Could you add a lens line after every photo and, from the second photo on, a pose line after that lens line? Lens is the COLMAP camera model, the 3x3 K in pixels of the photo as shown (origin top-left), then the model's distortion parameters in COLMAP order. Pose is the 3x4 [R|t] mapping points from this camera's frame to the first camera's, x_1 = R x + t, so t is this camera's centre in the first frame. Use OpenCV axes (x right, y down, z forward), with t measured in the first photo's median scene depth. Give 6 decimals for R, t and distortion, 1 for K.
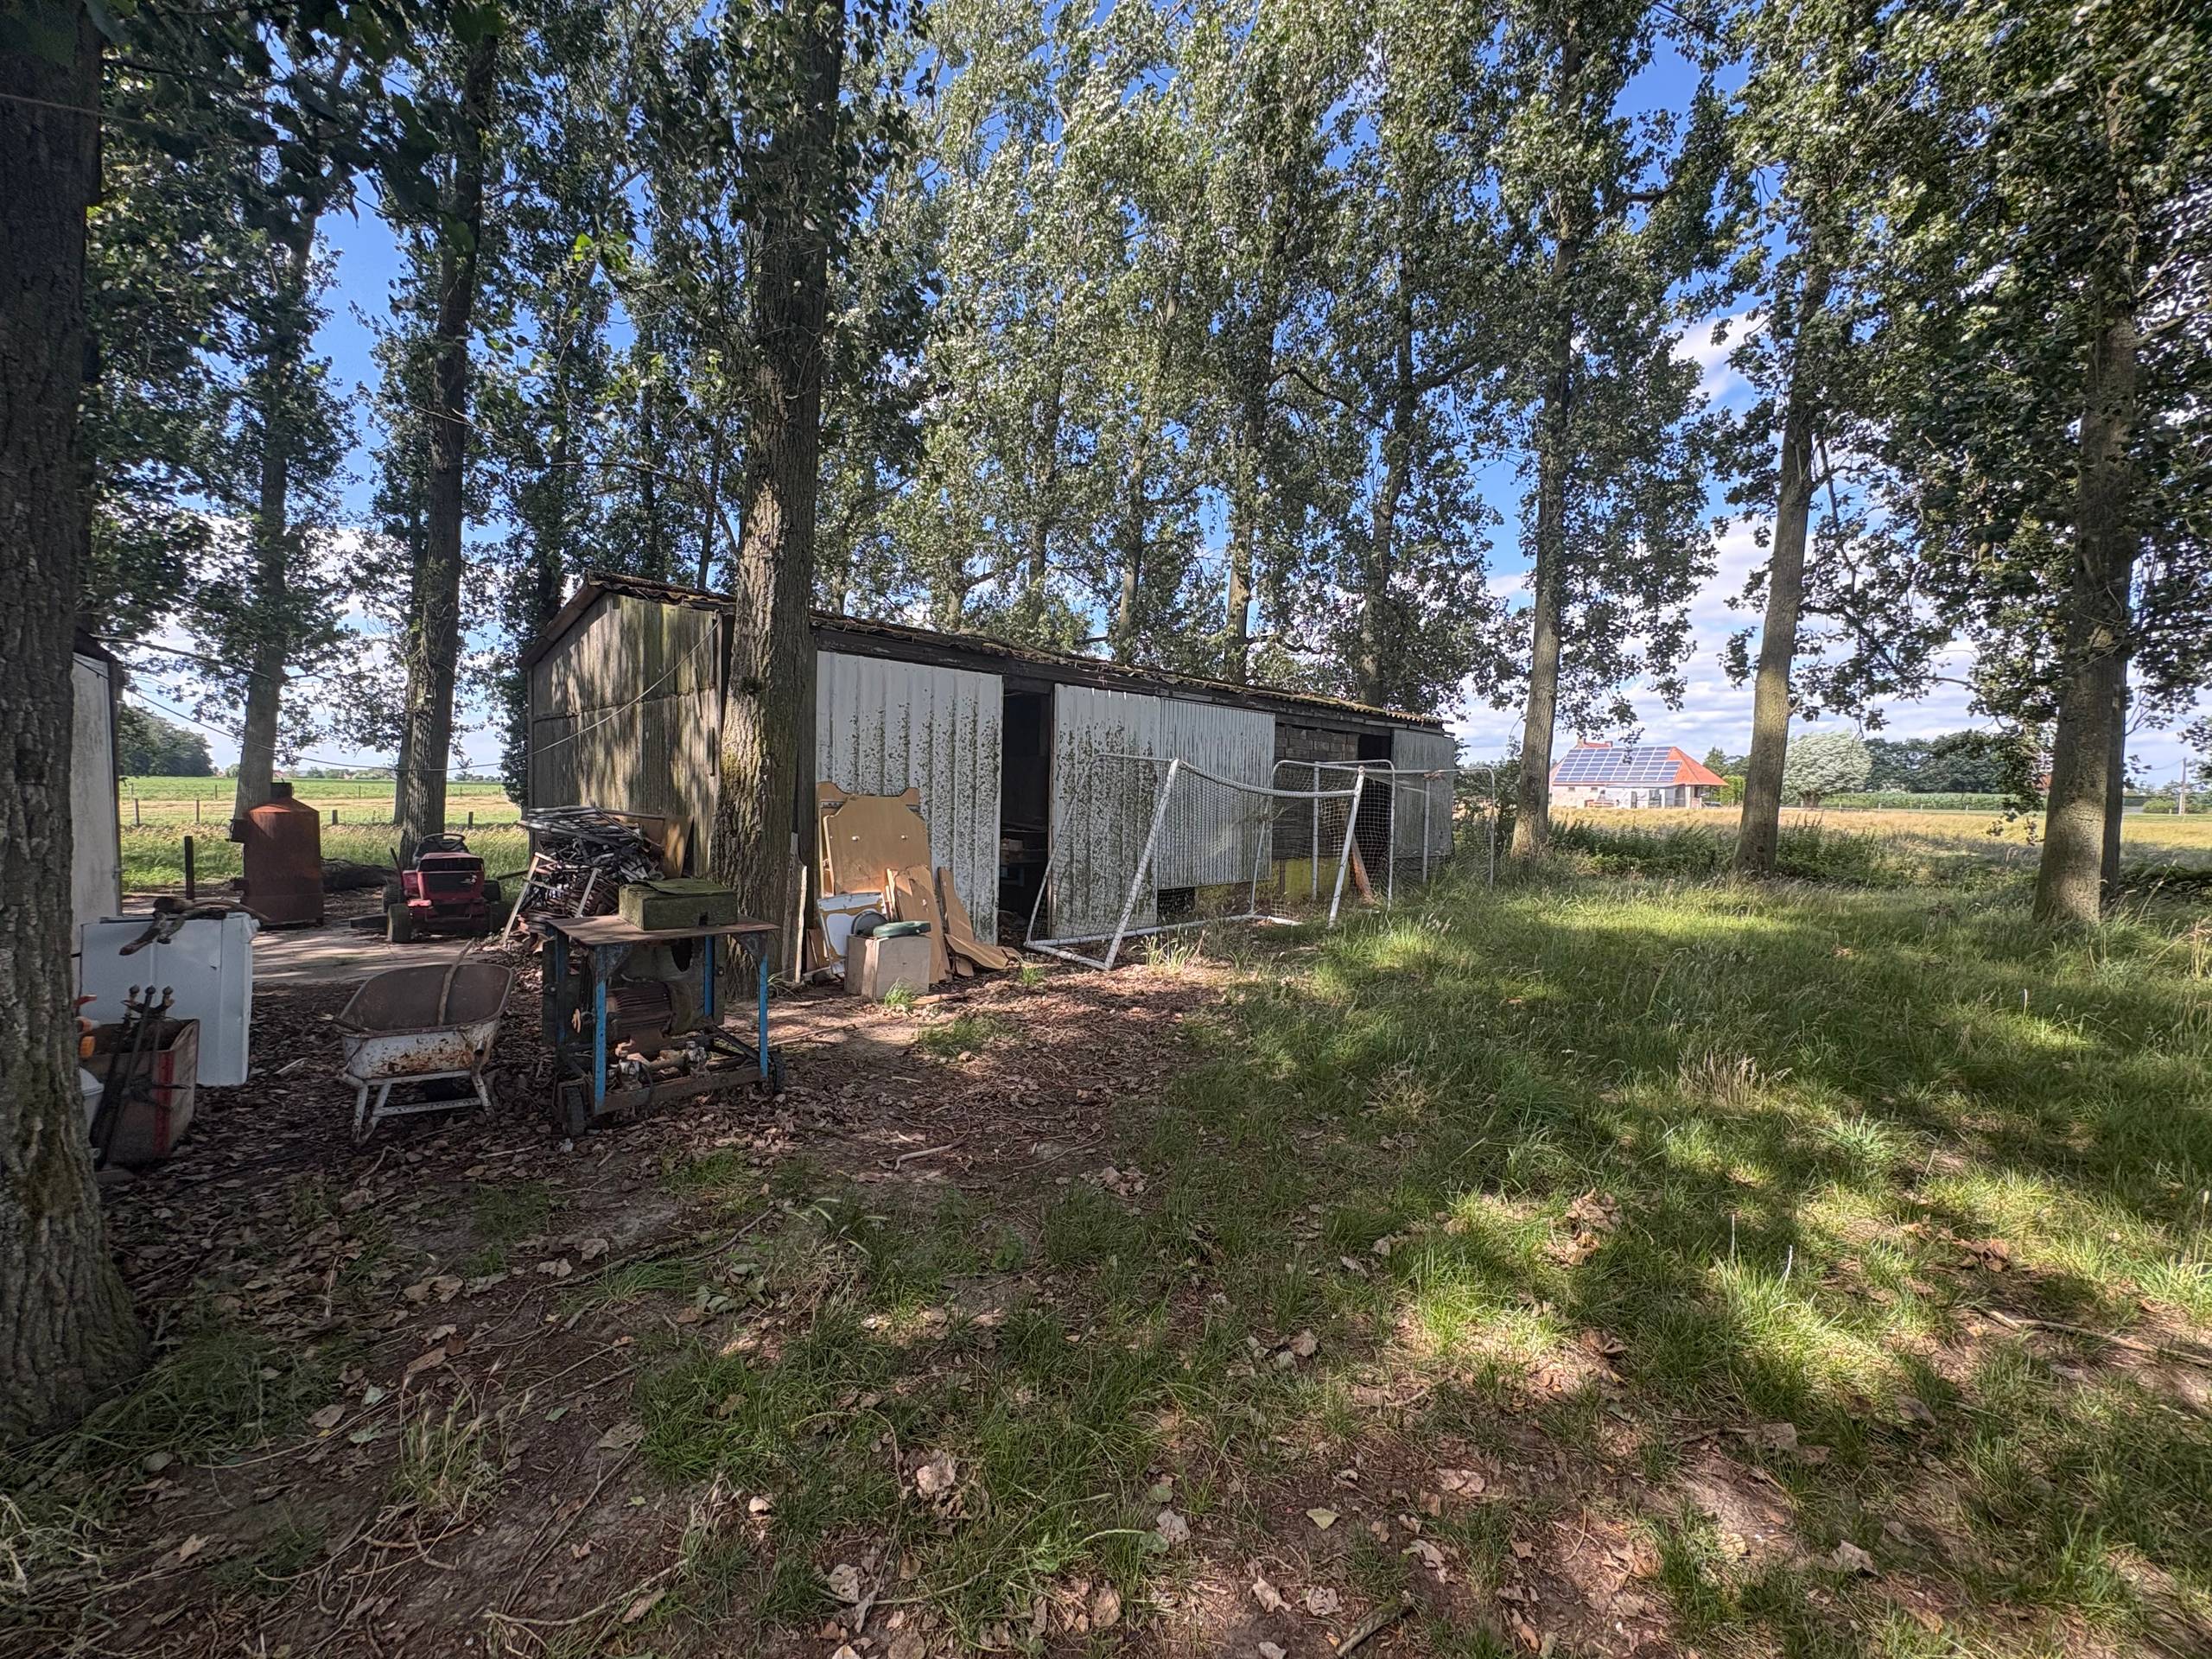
lens RADIAL K [[893.7, 0, 1107.2], [0, 893.7, 833.1], [0, 0, 1]] dist [-0.002261, -0.001842]
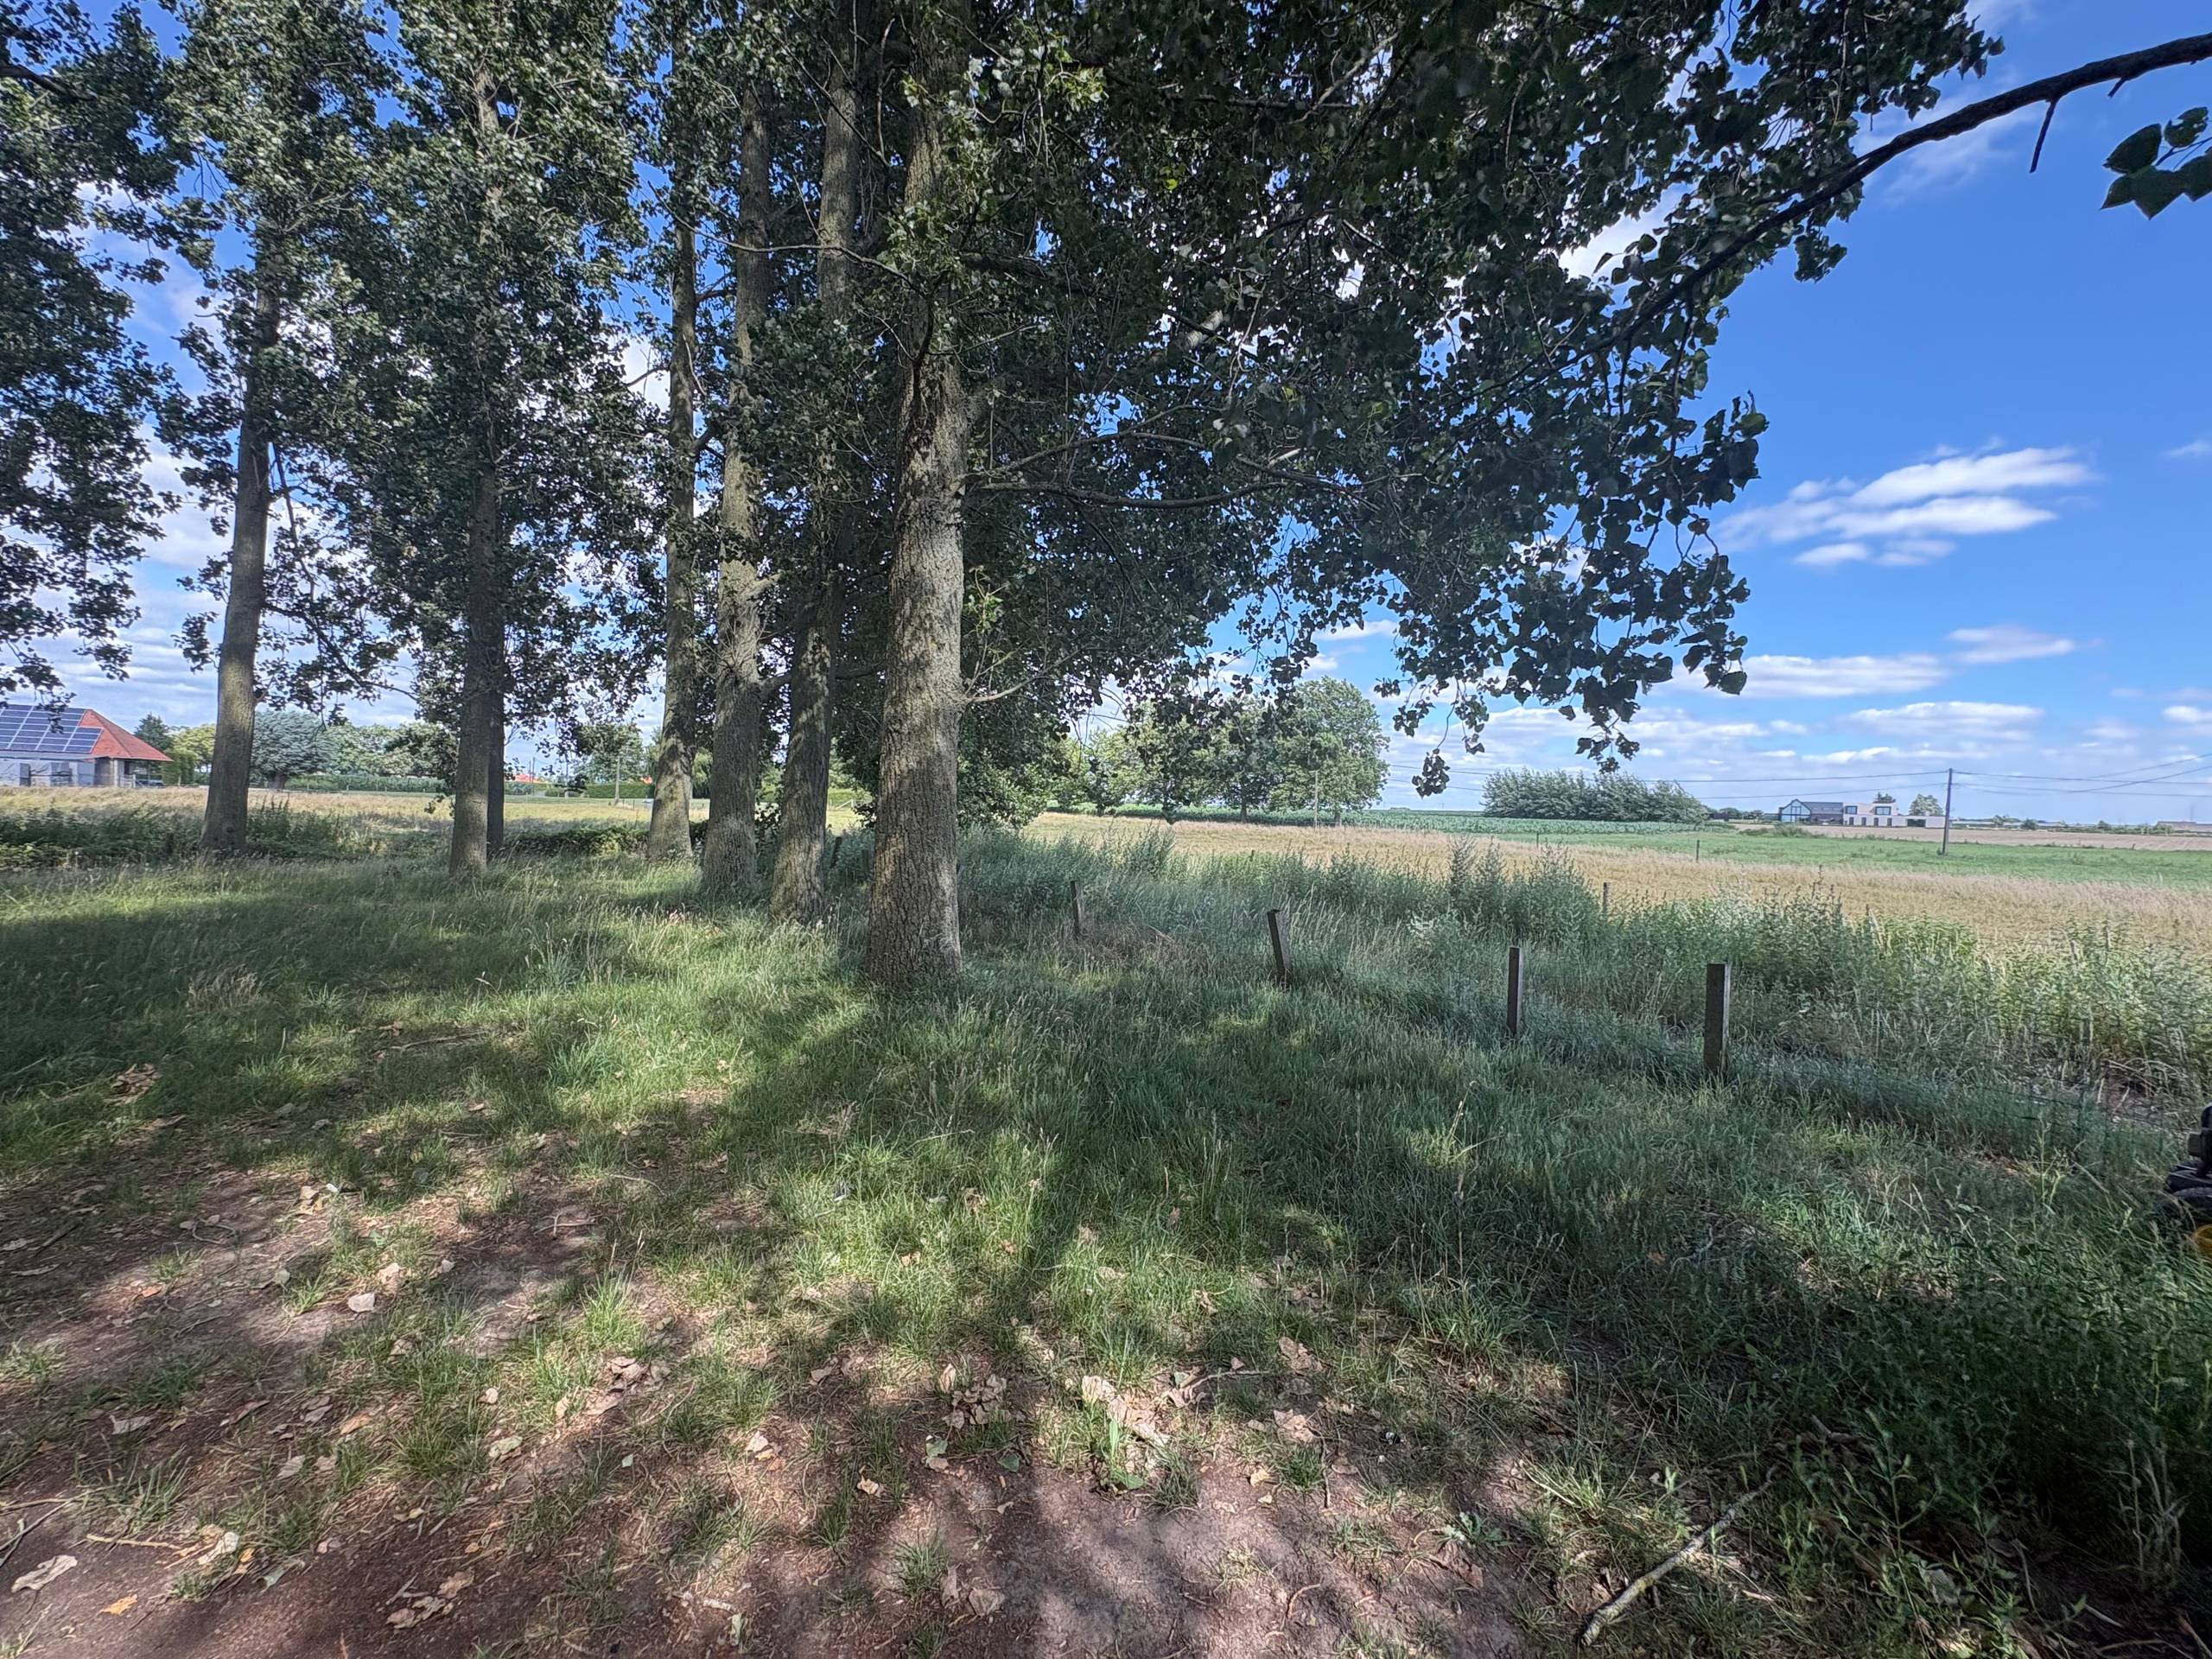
lens RADIAL K [[893.7, 0, 1111.3], [0, 893.7, 829.5], [0, 0, 1]] dist [-0.002261, -0.001842]
pose [[0.149577, -0.029759, 0.988302, -0.133484], [0.013055, 0.999519, 0.028121, 0.001161], [-0.988664, 0.008696, 0.149894, -0.165025]]
